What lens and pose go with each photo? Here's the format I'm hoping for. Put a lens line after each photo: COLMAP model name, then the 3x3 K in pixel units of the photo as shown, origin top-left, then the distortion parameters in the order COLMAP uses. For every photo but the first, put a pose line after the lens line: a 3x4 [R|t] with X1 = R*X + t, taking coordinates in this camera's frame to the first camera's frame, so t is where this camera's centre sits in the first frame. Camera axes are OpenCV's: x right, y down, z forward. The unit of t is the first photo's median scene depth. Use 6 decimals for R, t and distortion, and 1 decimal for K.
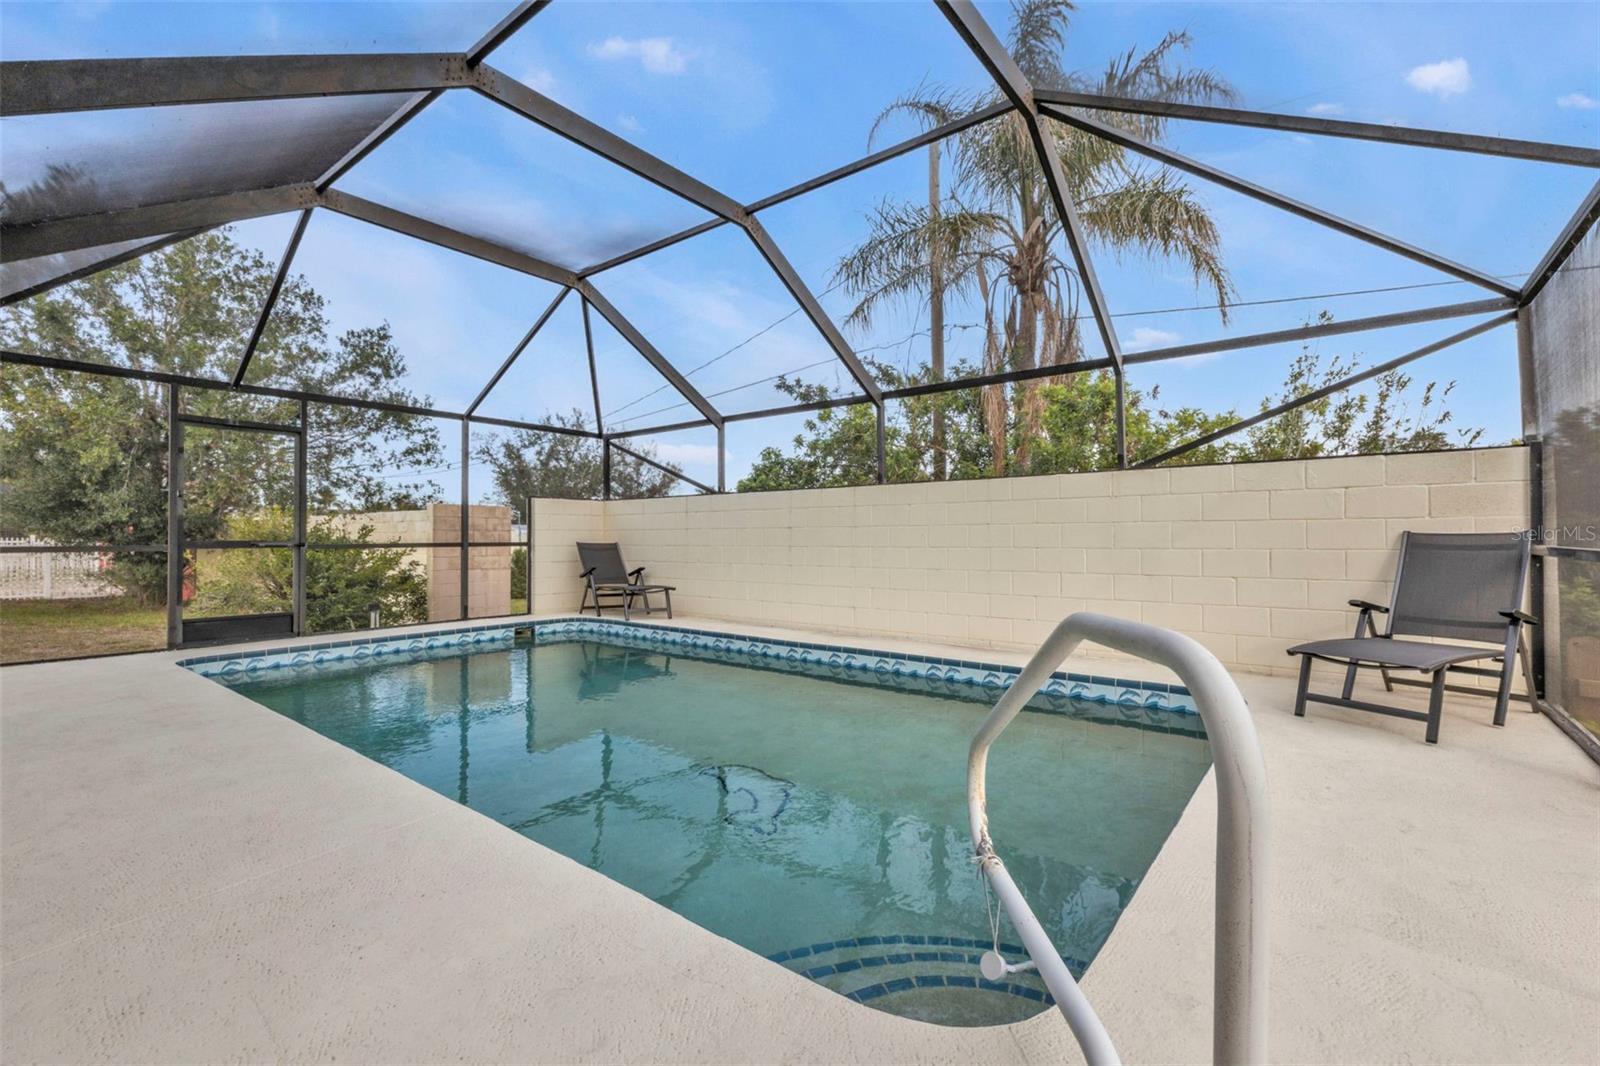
lens RADIAL K [[693.2, 0, 782.6], [0, 693.2, 525.5], [0, 0, 1]] dist [0.003514, -0.000793]
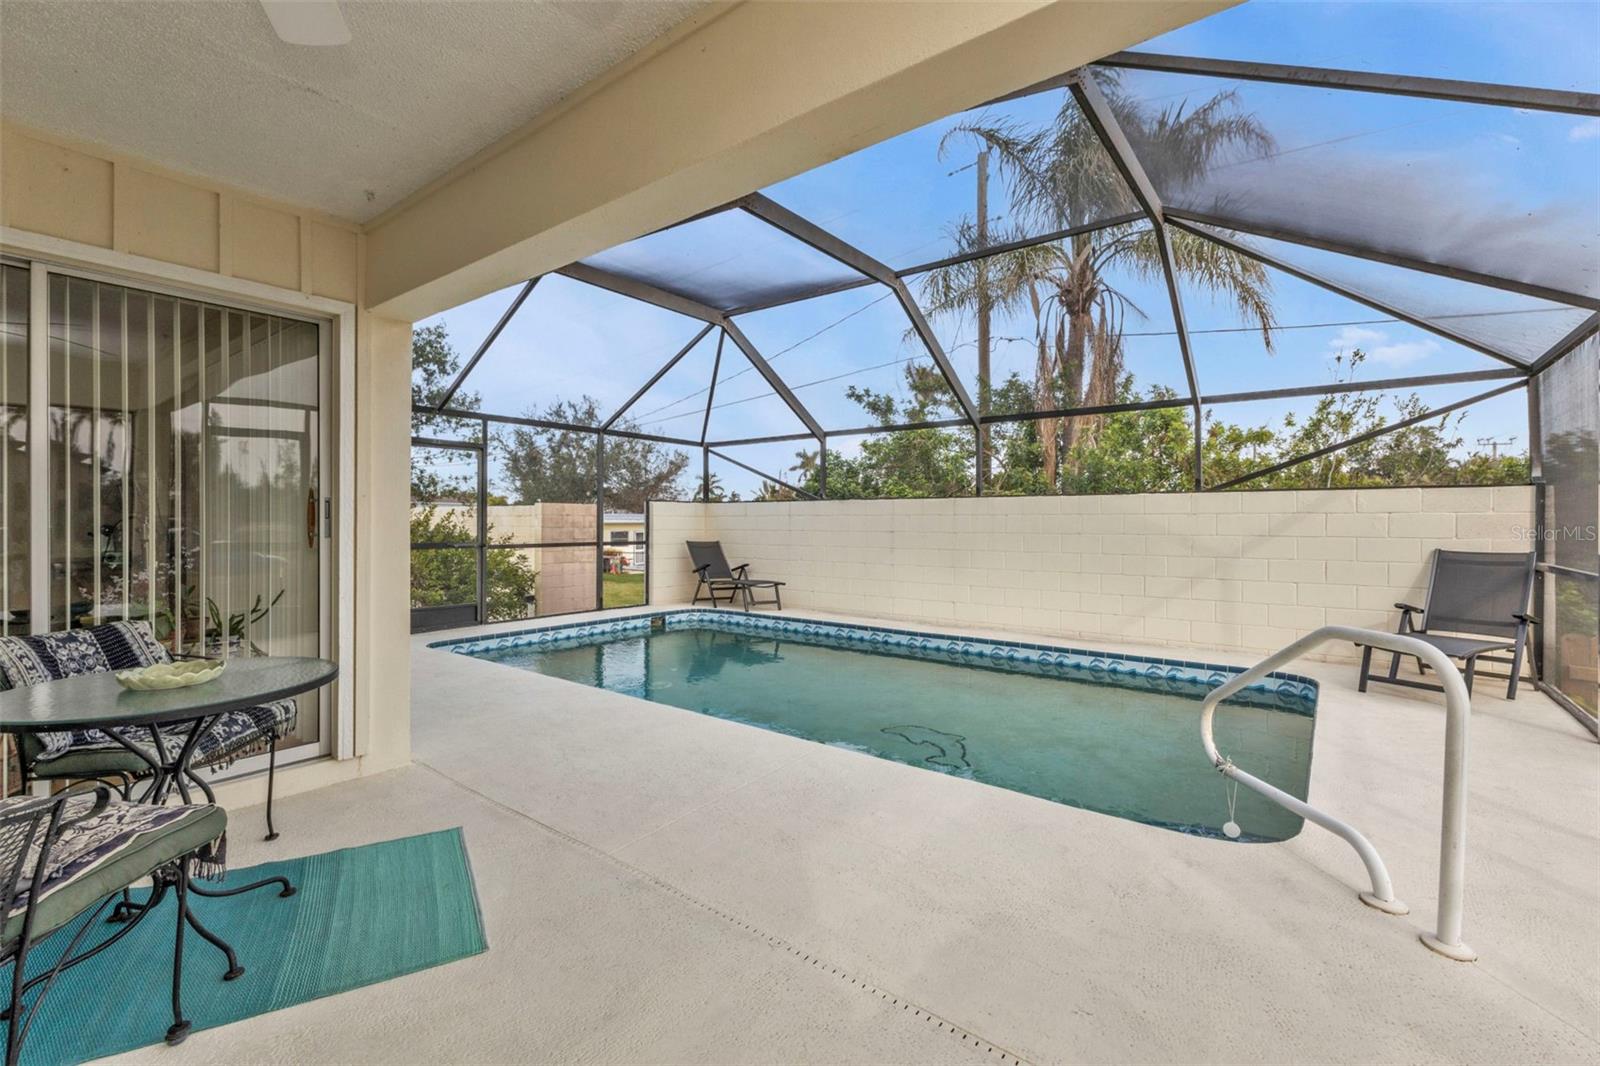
lens RADIAL K [[693.2, 0, 790.9], [0, 693.2, 522.7], [0, 0, 1]] dist [0.003514, -0.000793]
pose [[0.999838, 0.008531, 0.015828, -0.194054], [-0.008771, 0.999847, 0.015162, -0.031314], [-0.015696, -0.015298, 0.999760, -0.159689]]
